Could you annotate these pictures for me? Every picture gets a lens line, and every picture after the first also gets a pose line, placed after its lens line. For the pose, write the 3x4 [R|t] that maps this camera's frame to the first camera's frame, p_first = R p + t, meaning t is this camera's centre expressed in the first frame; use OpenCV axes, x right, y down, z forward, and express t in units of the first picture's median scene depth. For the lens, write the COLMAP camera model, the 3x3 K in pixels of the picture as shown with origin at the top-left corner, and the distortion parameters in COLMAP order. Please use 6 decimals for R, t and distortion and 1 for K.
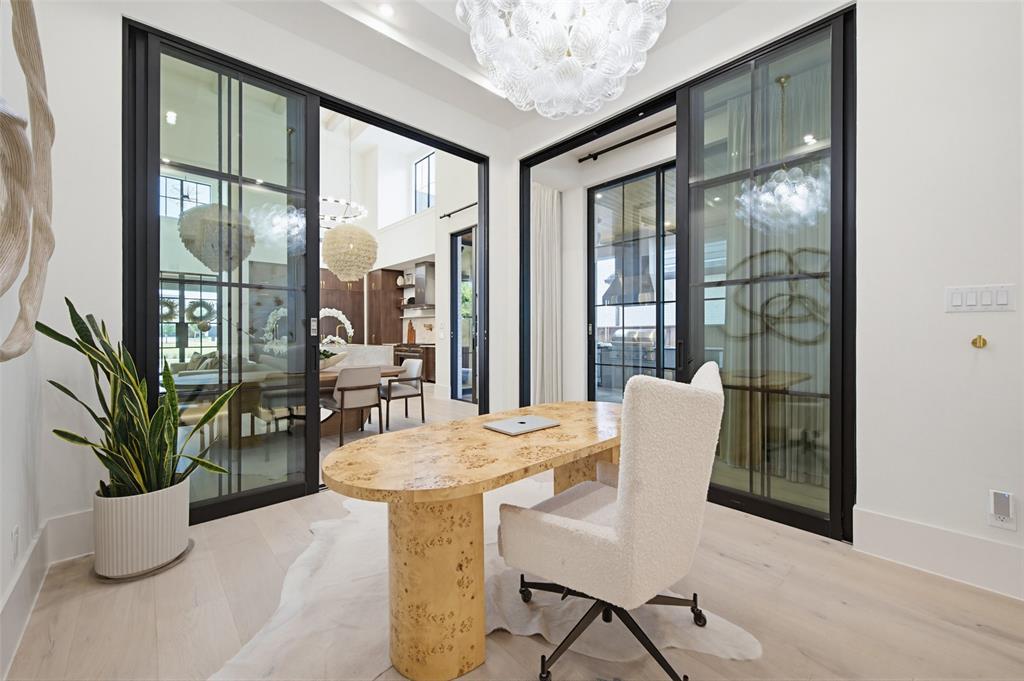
lens RADIAL K [[398.3, 0, 514.5], [0, 398.3, 334.4], [0, 0, 1]] dist [0.001670, 0.000012]
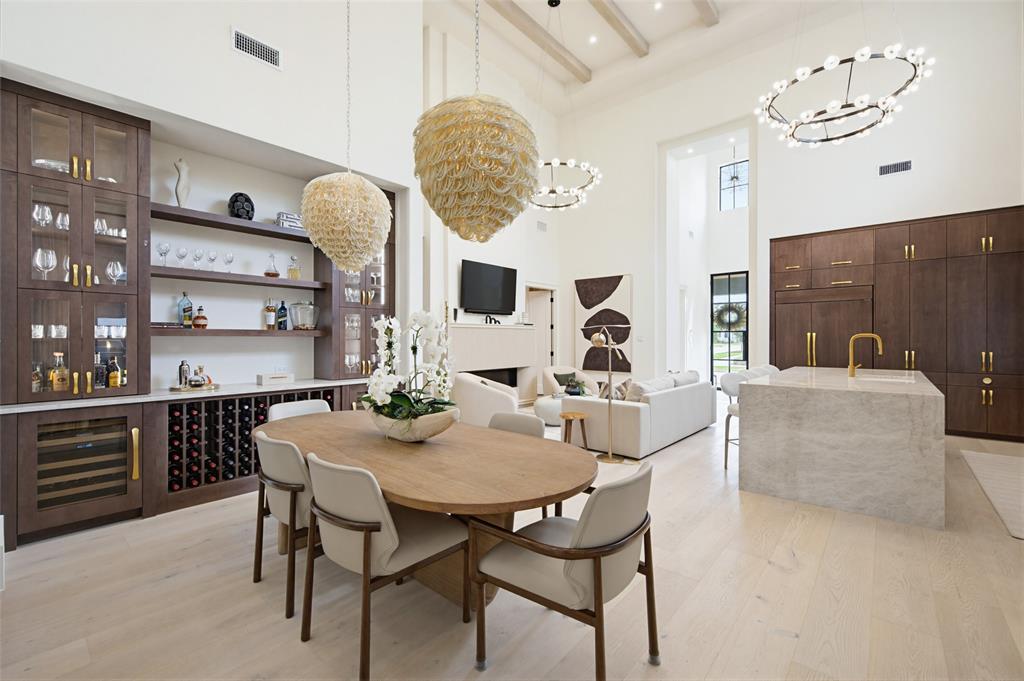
lens RADIAL K [[434.9, 0, 507.5], [0, 434.9, 339.8], [0, 0, 1]] dist [0.000812, 0.000165]
pose [[0.097172, 0.004382, -0.995258, 0.021685], [-0.004354, 0.999983, 0.003977, -0.012215], [0.995258, 0.003947, 0.097189, 0.411893]]
